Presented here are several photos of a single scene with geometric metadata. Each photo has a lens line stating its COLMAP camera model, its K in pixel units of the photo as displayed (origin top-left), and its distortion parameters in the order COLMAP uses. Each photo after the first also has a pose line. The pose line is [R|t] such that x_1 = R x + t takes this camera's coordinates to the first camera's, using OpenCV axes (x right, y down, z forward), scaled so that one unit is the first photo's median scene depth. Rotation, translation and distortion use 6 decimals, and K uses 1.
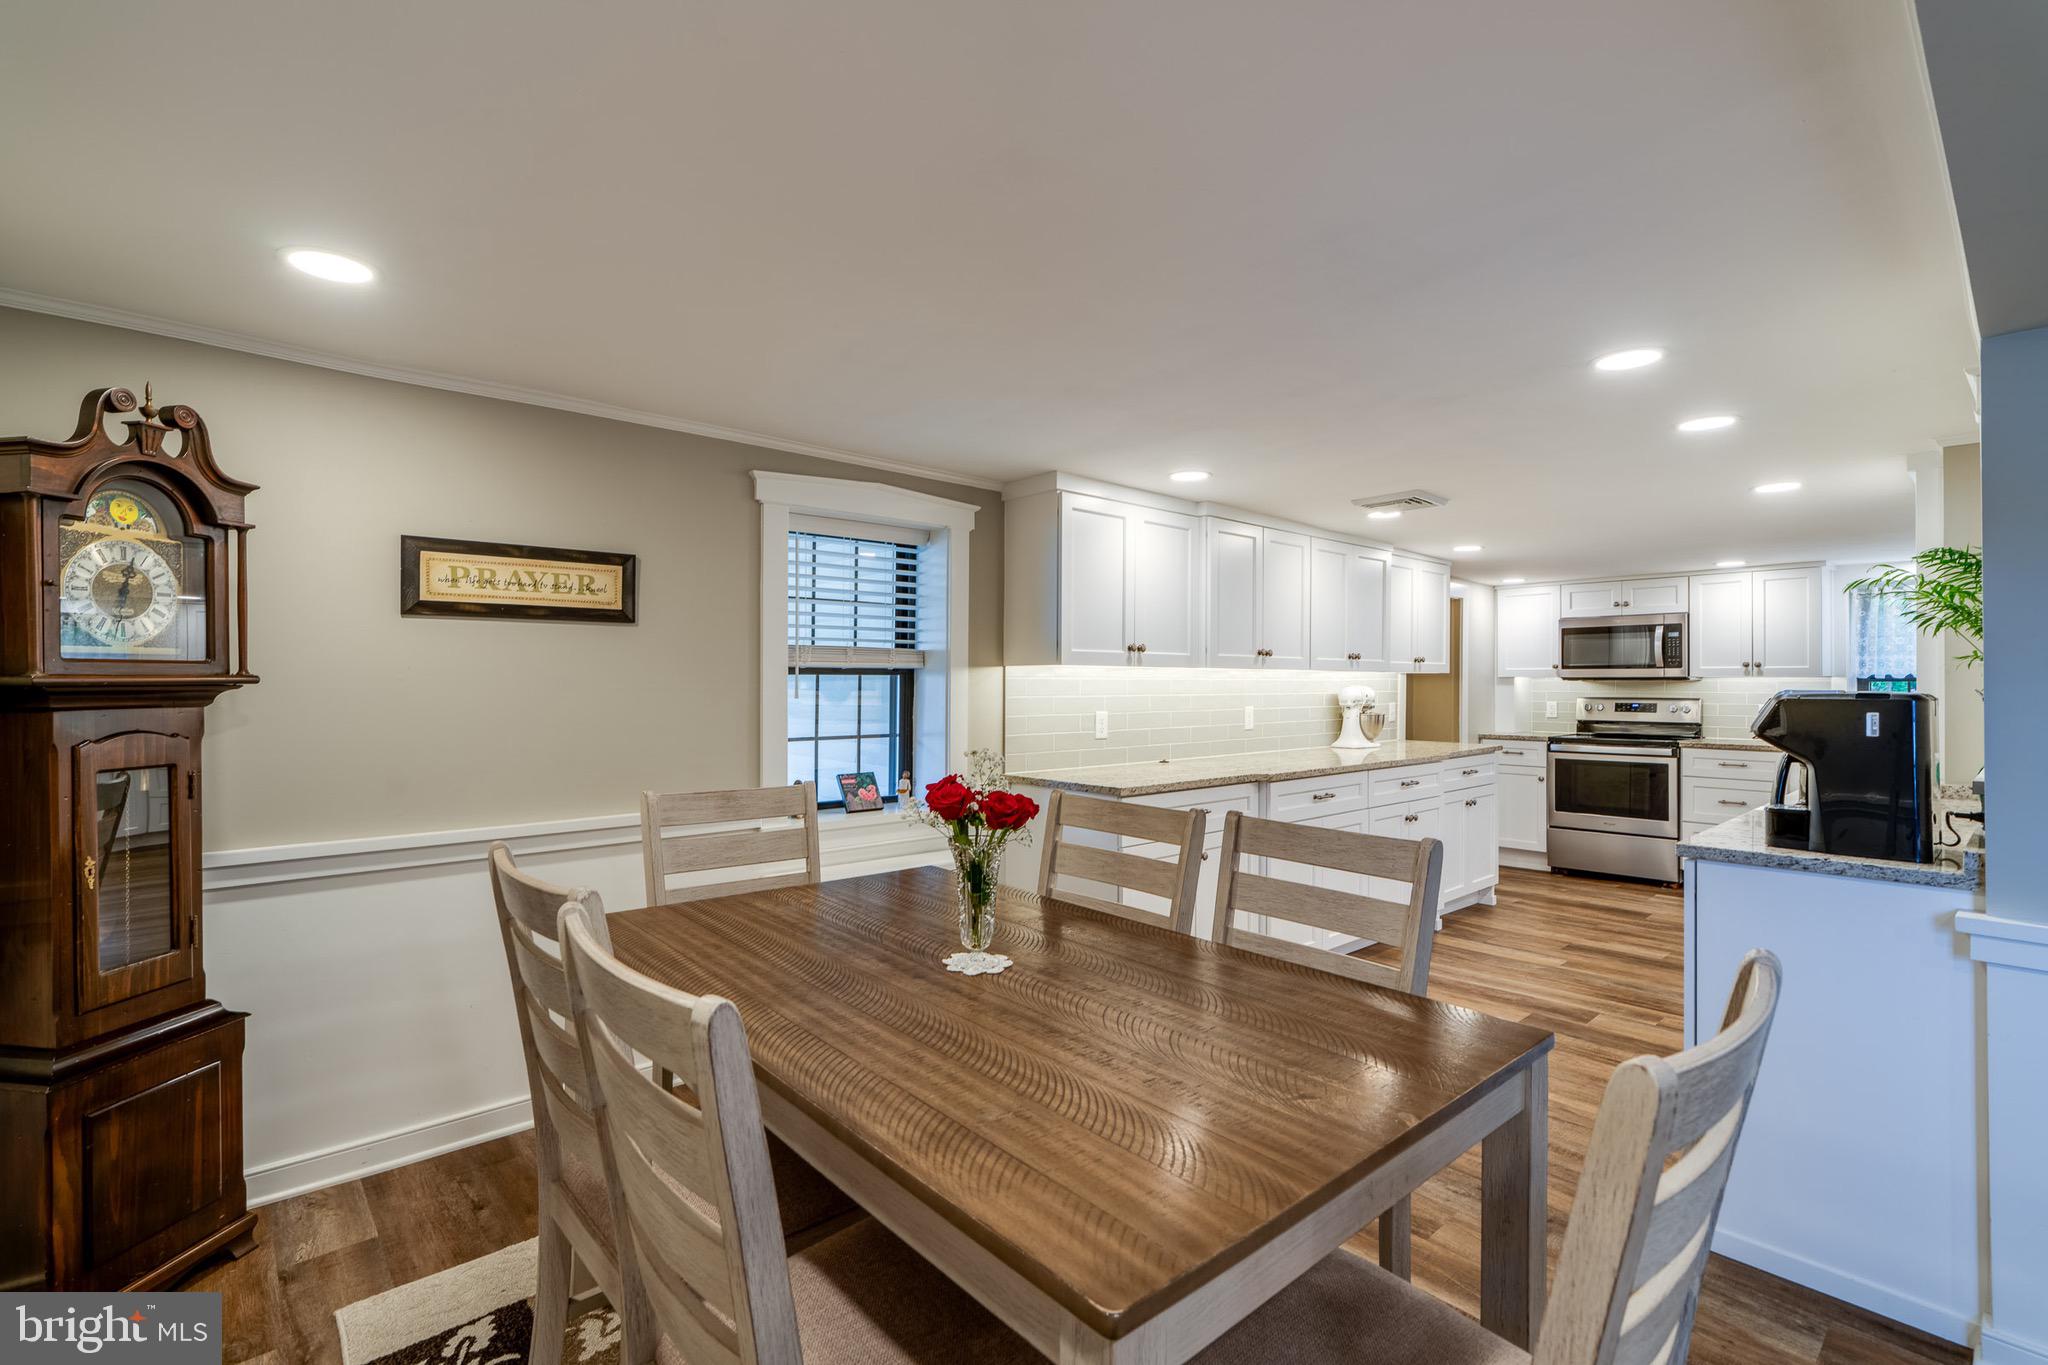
lens RADIAL K [[933.0, 0, 1028.4], [0, 933.0, 671.2], [0, 0, 1]] dist [-0.003689, -0.000087]
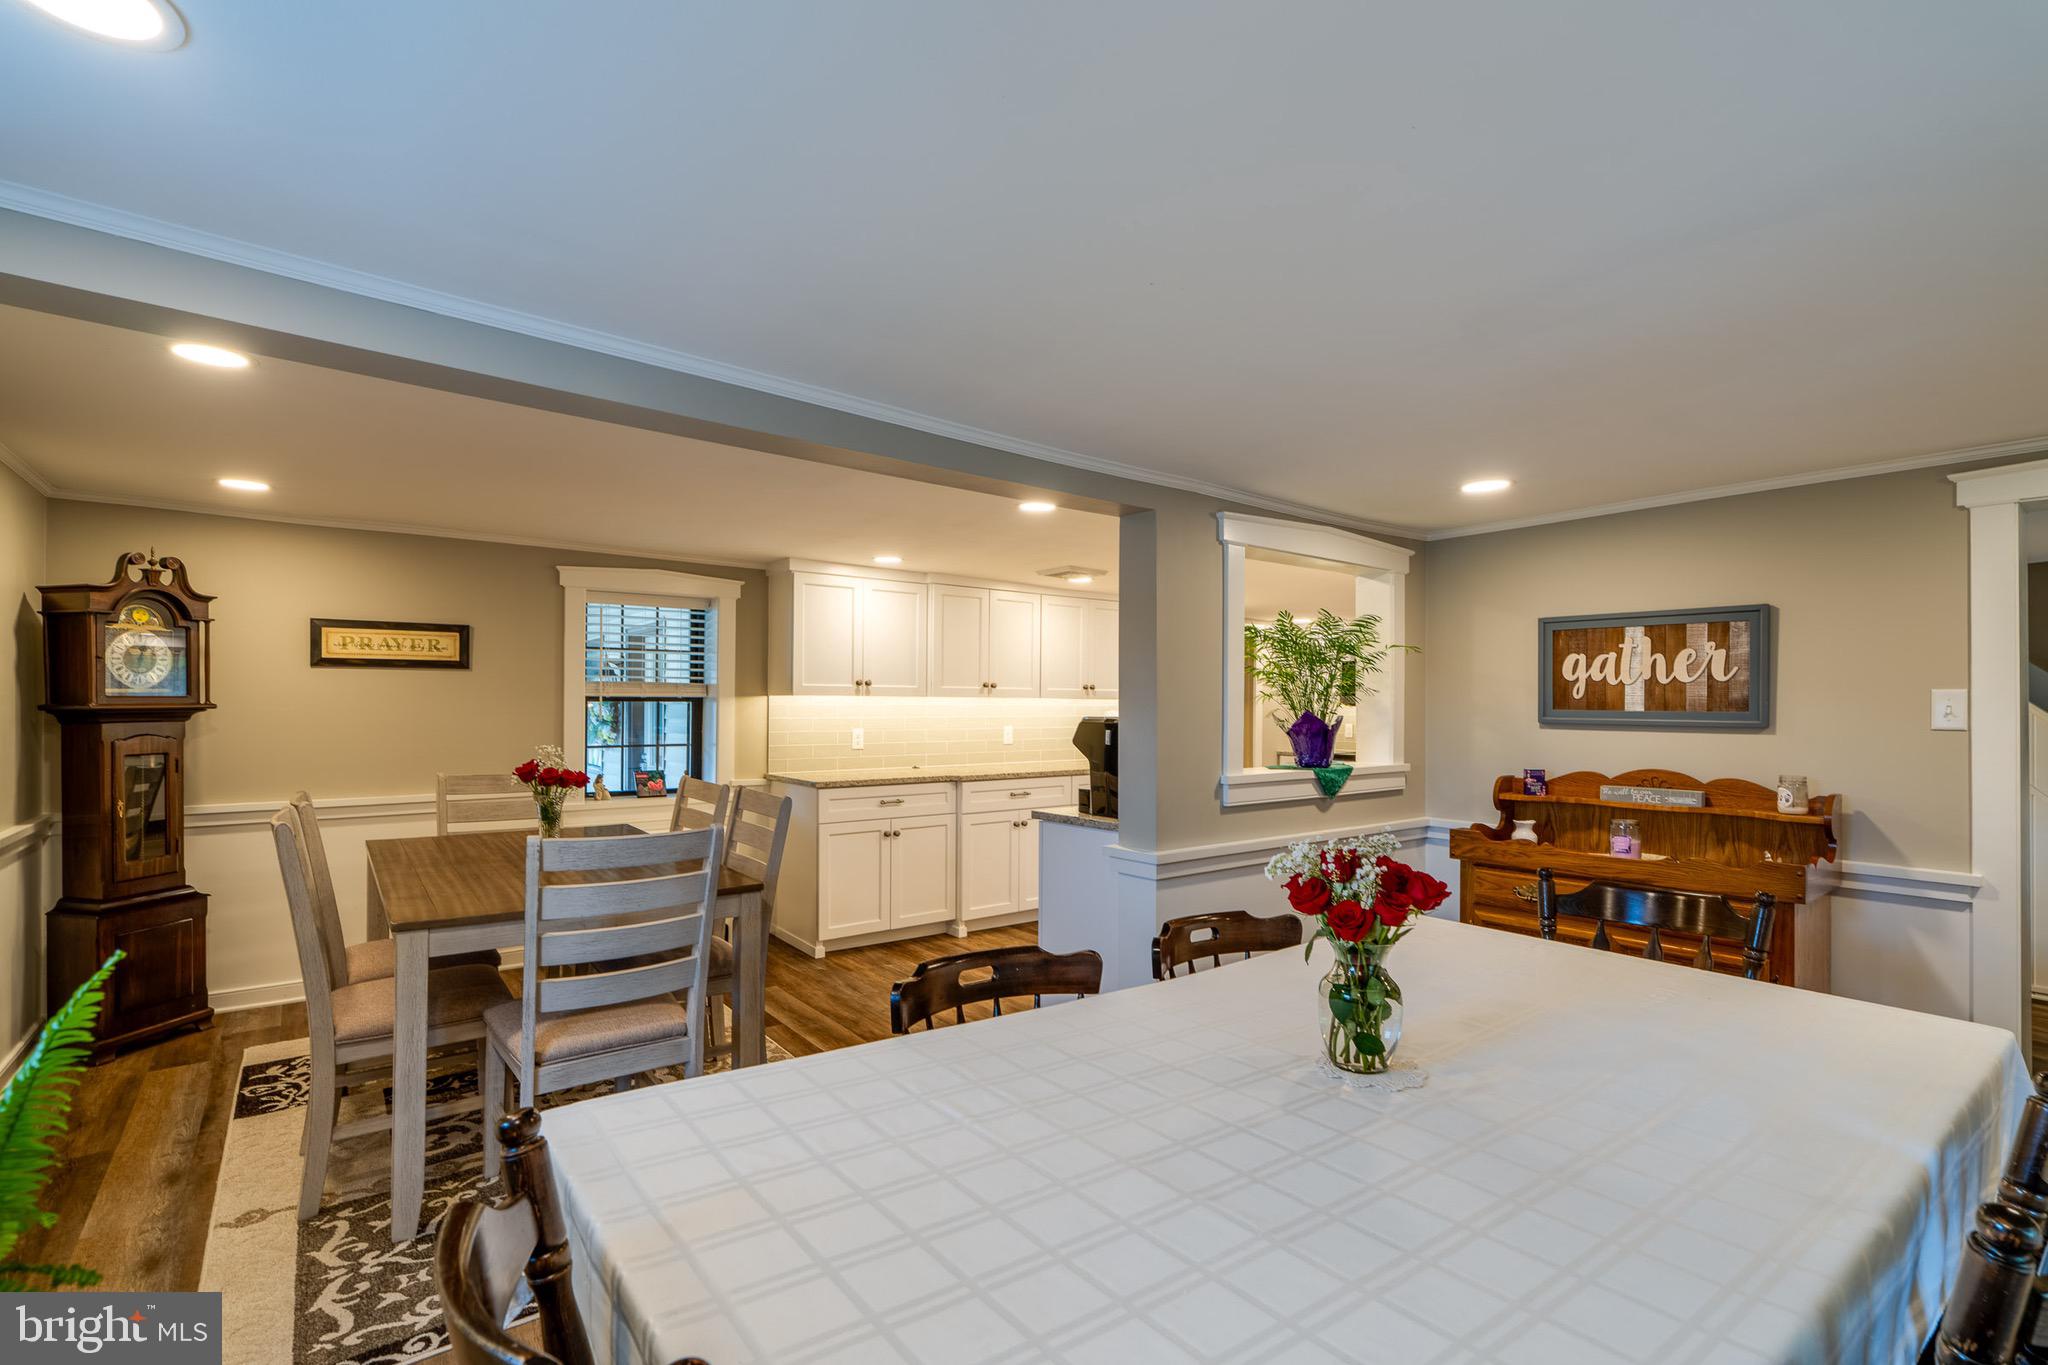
lens RADIAL K [[933.0, 0, 1019.2], [0, 933.0, 690.1], [0, 0, 1]] dist [-0.003689, -0.000087]
pose [[0.997709, 0.002689, -0.067598, 0.691507], [-0.002826, 0.999994, -0.001920, -0.019255], [0.067592, 0.002106, 0.997711, -0.561319]]
